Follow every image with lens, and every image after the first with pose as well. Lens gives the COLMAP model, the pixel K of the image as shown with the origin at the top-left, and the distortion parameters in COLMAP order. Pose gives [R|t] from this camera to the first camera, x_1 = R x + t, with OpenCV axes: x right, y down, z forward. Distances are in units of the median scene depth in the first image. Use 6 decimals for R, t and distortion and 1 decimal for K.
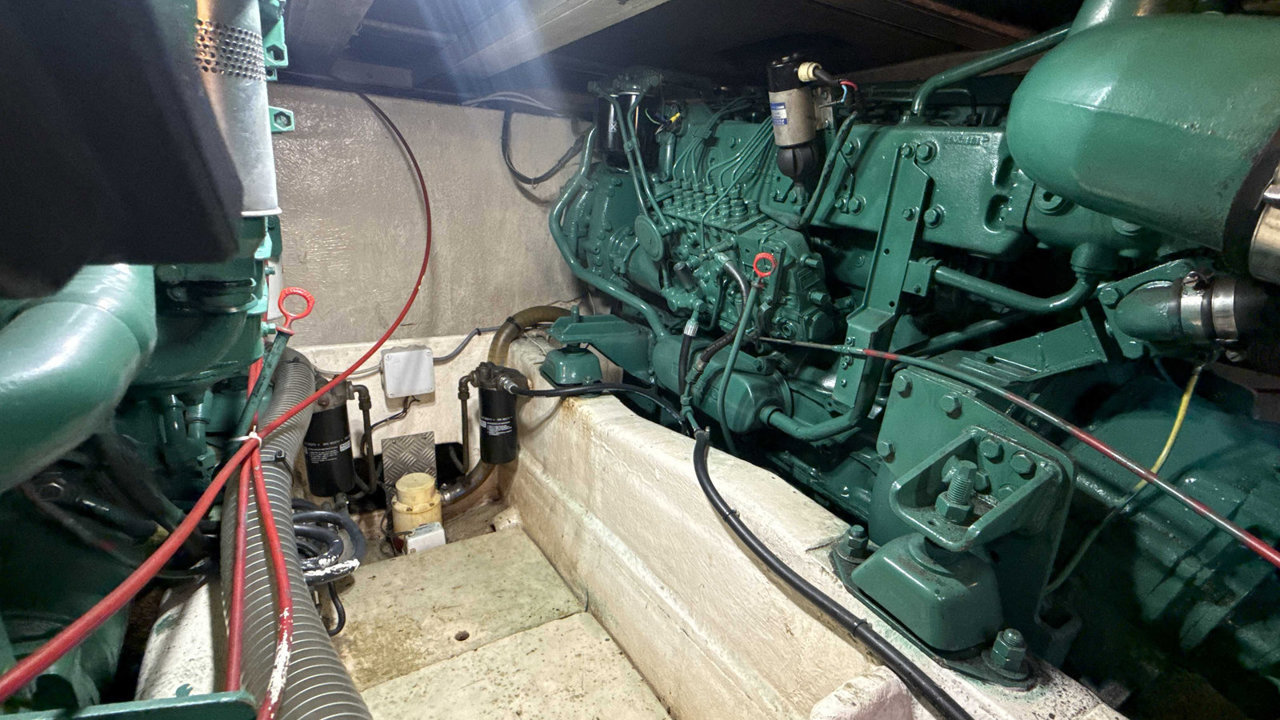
lens RADIAL K [[591.6, 0, 637.0], [0, 591.6, 363.9], [0, 0, 1]] dist [-0.000496, 0.000427]
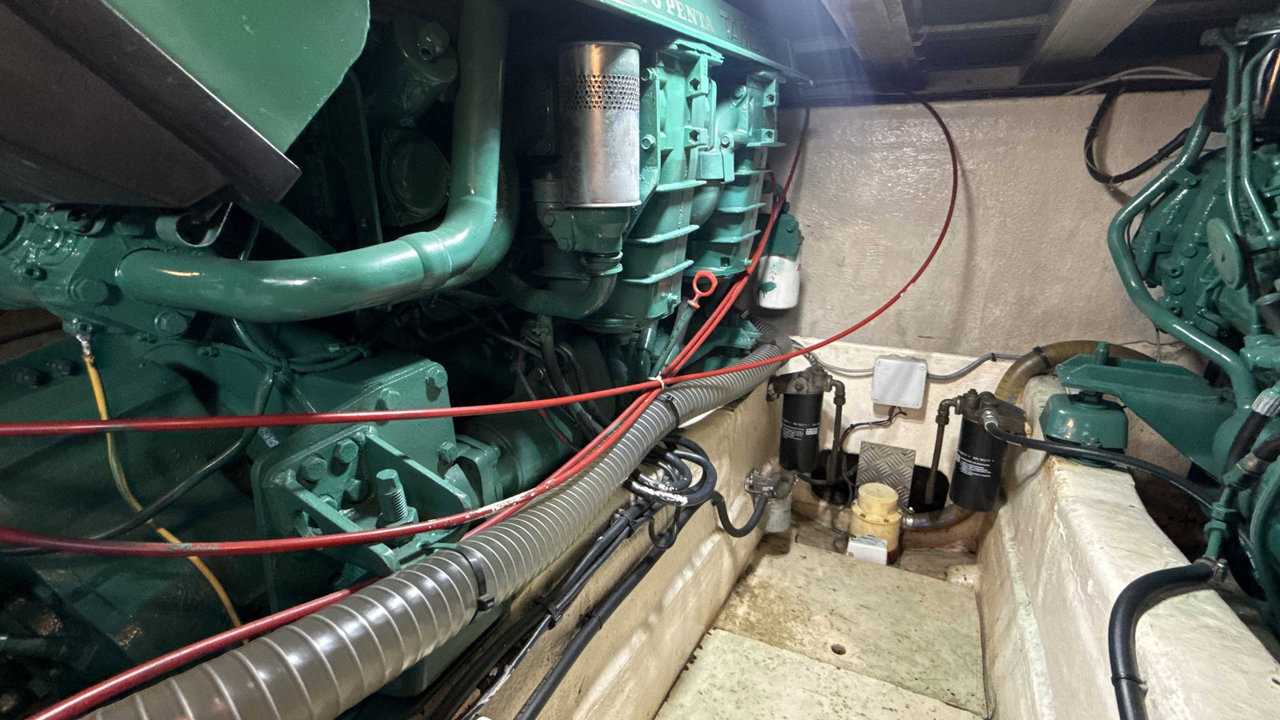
lens RADIAL K [[591.6, 0, 637.0], [0, 591.6, 363.9], [0, 0, 1]] dist [-0.000496, 0.000427]
pose [[0.530627, 0.196550, -0.824502, 0.184961], [-0.219018, 0.971502, 0.090639, -0.009327], [0.818820, 0.132485, 0.558553, 0.095675]]
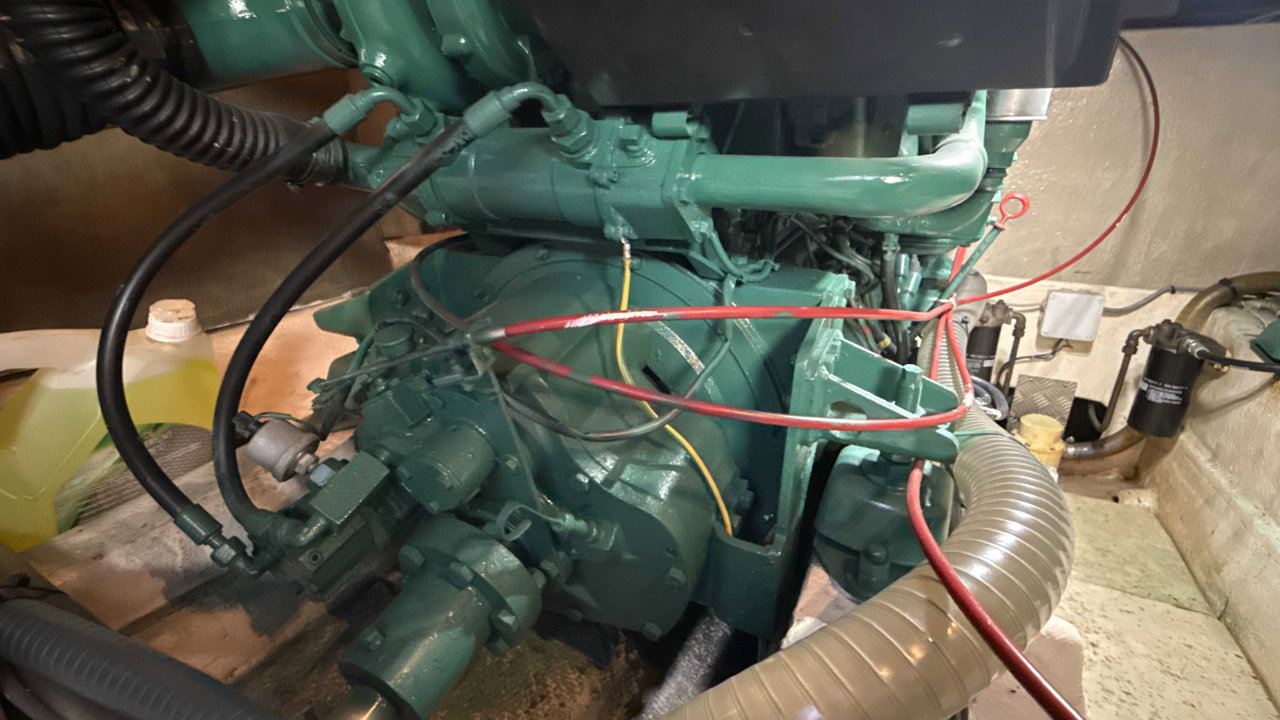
lens RADIAL K [[598.2, 0, 640.1], [0, 598.2, 364.0], [0, 0, 1]] dist [0.000429, 0.000365]
pose [[0.543695, 0.257973, -0.798652, 0.046158], [-0.218231, 0.962311, 0.162272, 0.087895], [0.810414, 0.086064, 0.579502, -0.167773]]
